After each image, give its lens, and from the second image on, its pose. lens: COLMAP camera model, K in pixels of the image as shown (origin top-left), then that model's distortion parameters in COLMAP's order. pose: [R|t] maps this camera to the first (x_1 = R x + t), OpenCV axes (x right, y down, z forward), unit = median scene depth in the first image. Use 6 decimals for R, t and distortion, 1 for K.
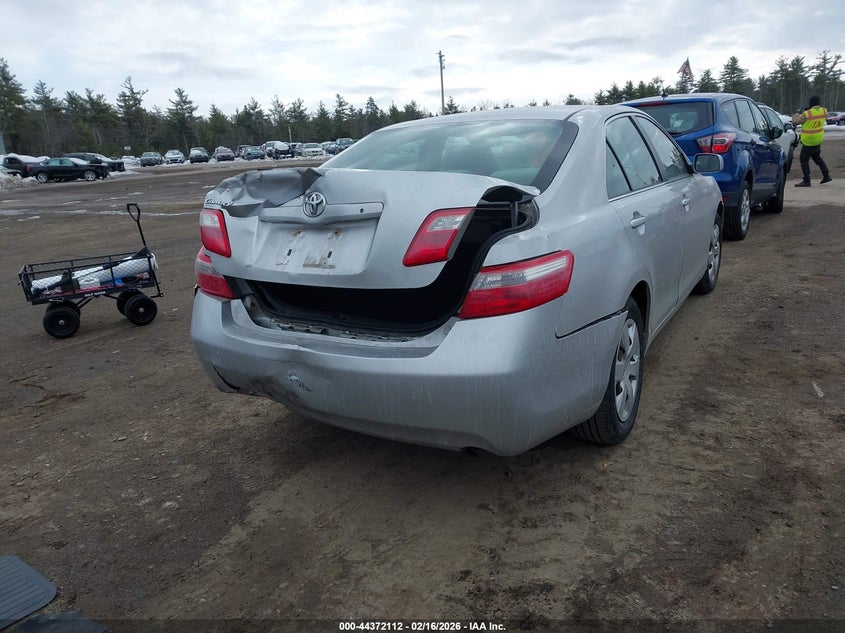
lens RADIAL K [[645.4, 0, 422.5], [0, 645.4, 316.5], [0, 0, 1]] dist [0.001363, -0.000500]
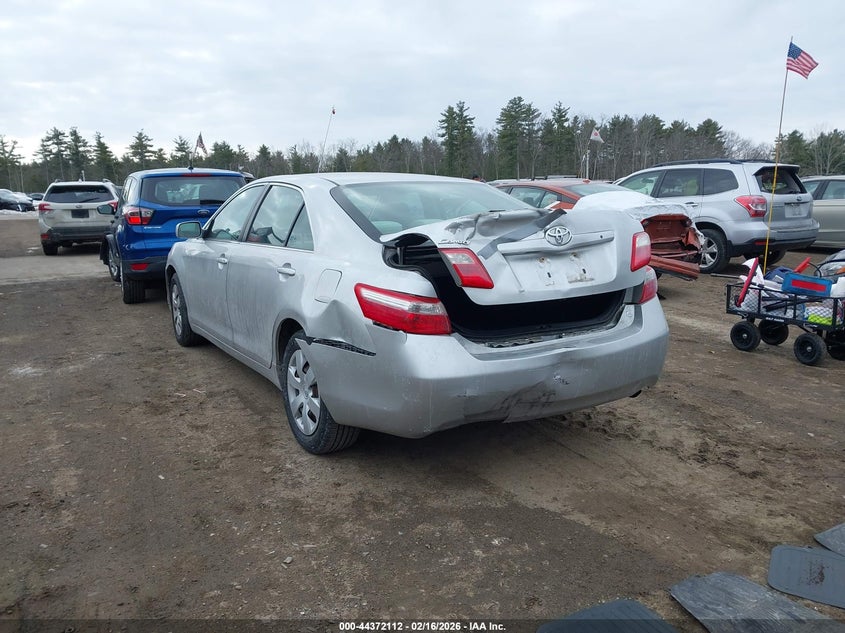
lens RADIAL K [[645.4, 0, 422.5], [0, 645.4, 316.5], [0, 0, 1]] dist [0.001363, -0.000500]
pose [[0.496921, -0.127755, 0.858340, -1.384635], [0.226345, 0.973948, 0.013924, -0.093592], [-0.837757, 0.187362, 0.512892, 0.579416]]
